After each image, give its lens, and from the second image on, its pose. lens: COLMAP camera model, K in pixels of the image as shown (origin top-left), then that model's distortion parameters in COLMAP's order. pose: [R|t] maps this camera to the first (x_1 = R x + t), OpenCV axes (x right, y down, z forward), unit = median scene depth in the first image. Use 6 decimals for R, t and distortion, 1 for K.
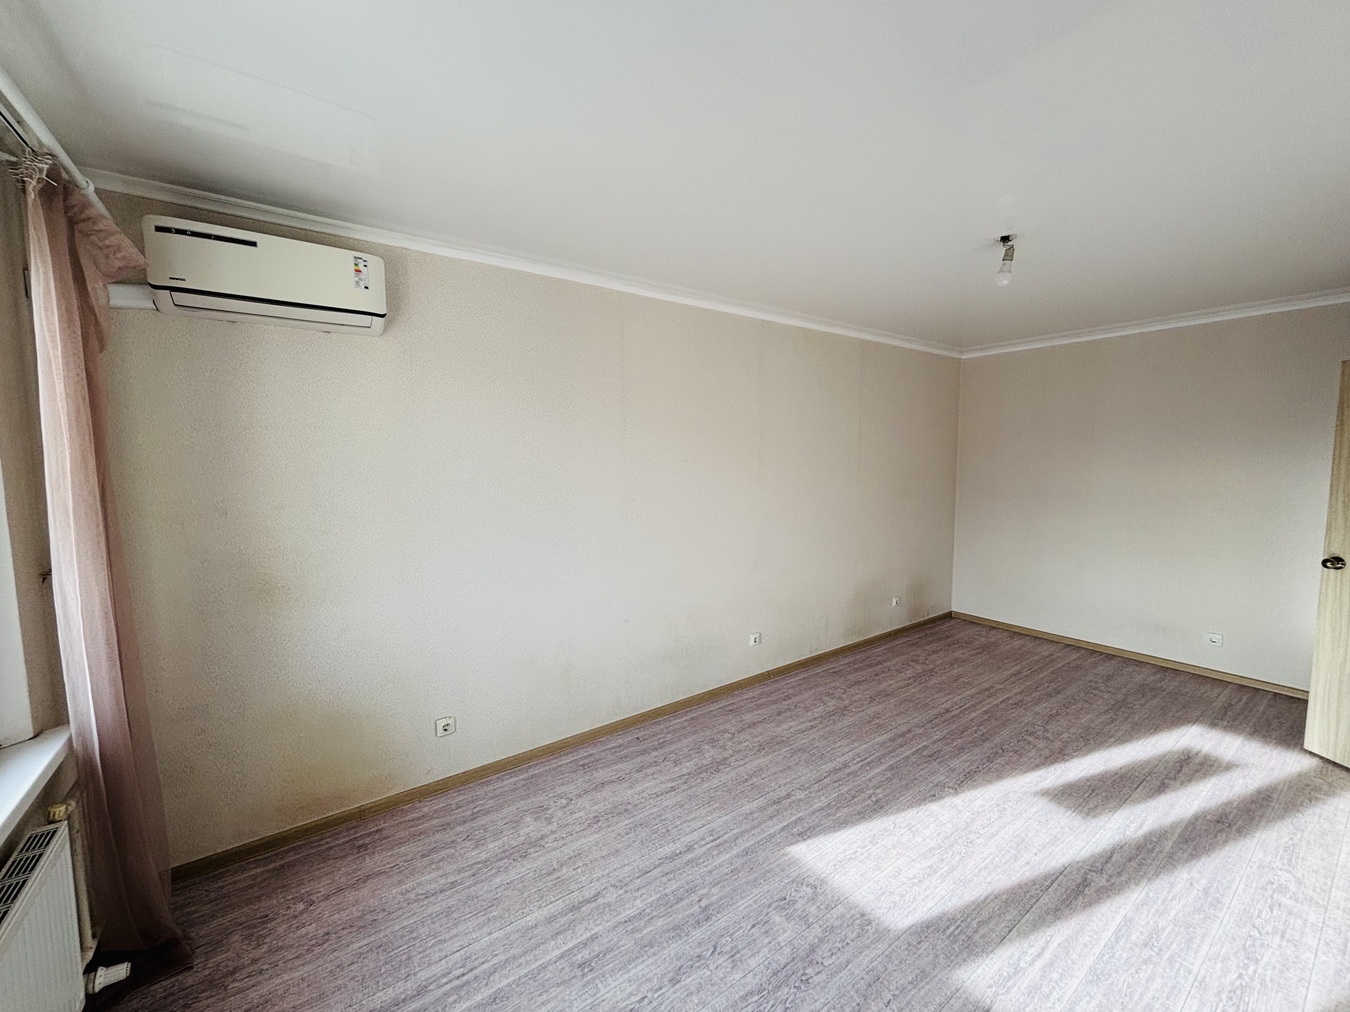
lens RADIAL K [[545.2, 0, 670.5], [0, 545.2, 536.7], [0, 0, 1]] dist [-0.000560, -0.000026]
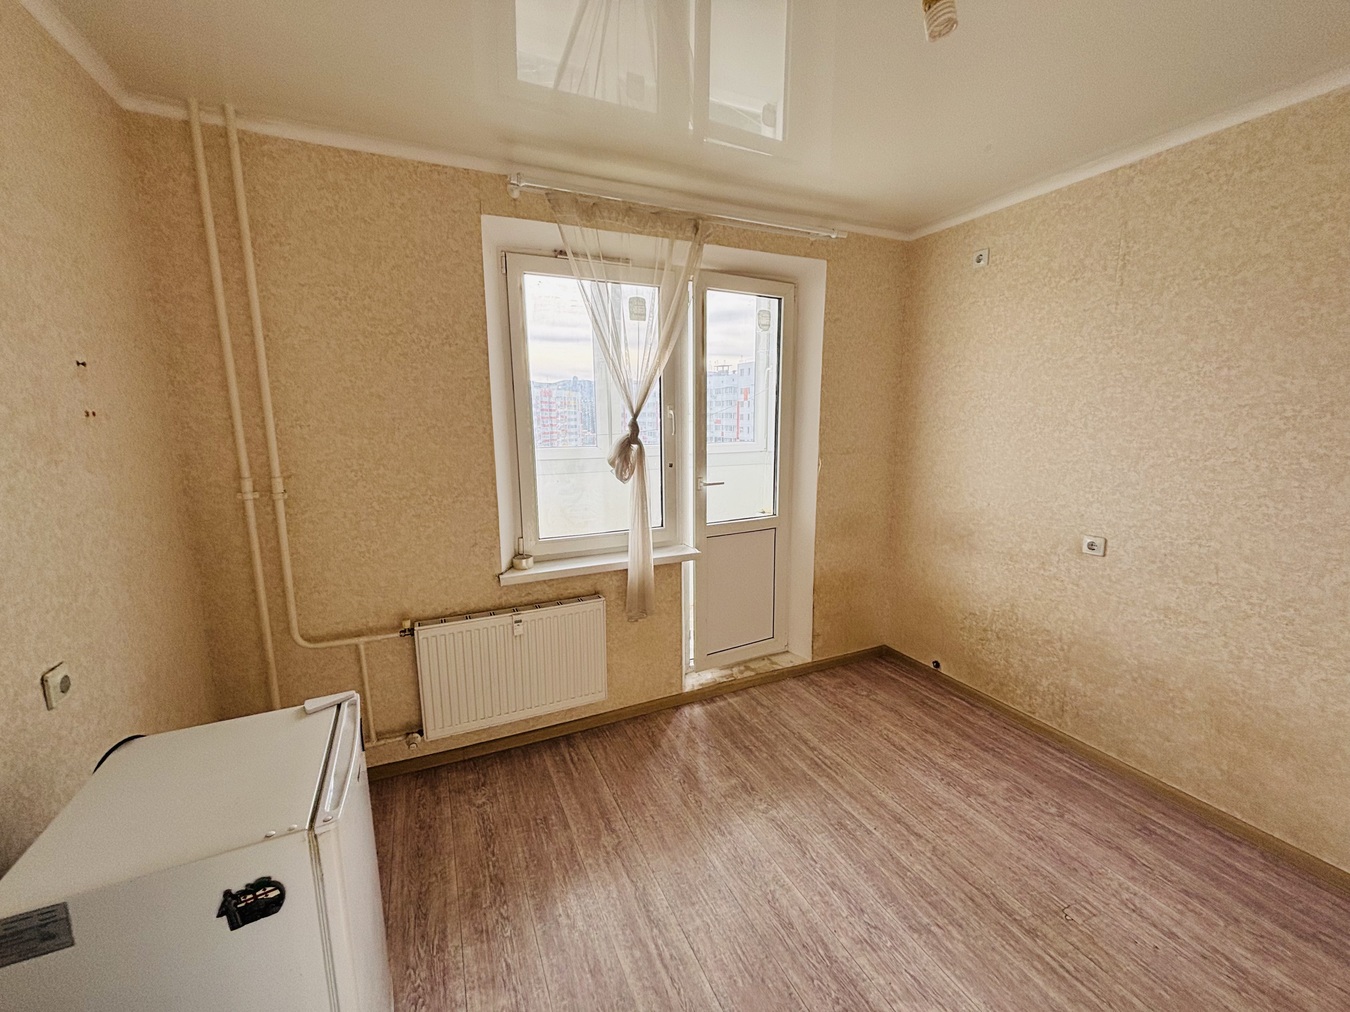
lens RADIAL K [[545.2, 0, 677.7], [0, 545.2, 497.7], [0, 0, 1]] dist [-0.000560, -0.000026]
pose [[-0.184054, 0.156327, -0.970405, 0.701079], [-0.134575, 0.973966, 0.182426, -0.067037], [0.973660, 0.164168, -0.158225, 0.522227]]
